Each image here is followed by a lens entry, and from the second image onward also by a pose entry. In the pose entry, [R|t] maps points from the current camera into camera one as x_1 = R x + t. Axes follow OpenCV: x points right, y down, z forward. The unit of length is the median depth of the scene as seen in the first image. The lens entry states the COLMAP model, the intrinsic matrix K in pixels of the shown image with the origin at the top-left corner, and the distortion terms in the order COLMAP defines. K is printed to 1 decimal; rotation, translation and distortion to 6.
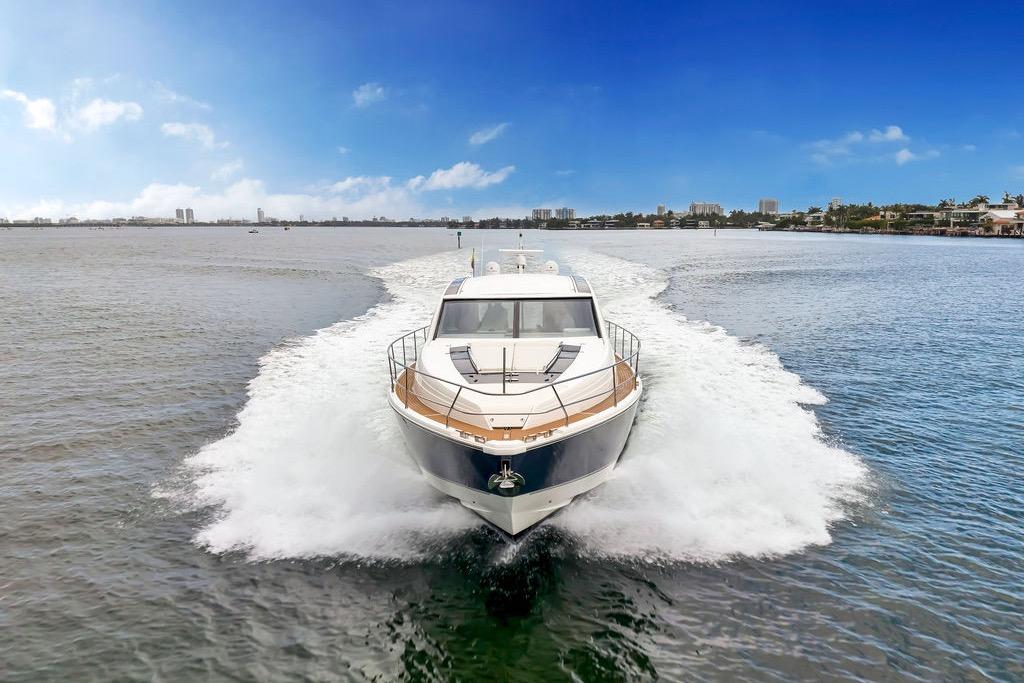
lens RADIAL K [[791.4, 0, 512.0], [0, 791.4, 341.5], [0, 0, 1]] dist [0.111513, -0.000578]
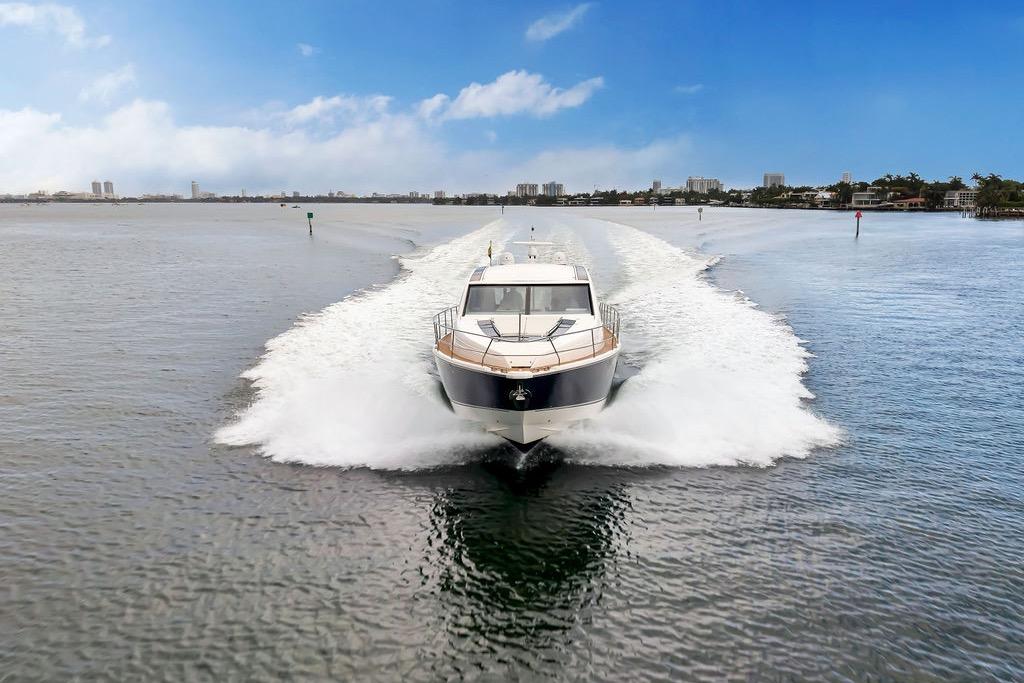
lens RADIAL K [[791.4, 0, 512.0], [0, 791.4, 341.5], [0, 0, 1]] dist [0.111513, -0.000578]
pose [[0.999837, 0.010177, -0.014908, -0.000779], [-0.009924, 0.999807, 0.016982, 0.026688], [0.015078, -0.016832, 0.999745, -0.450458]]
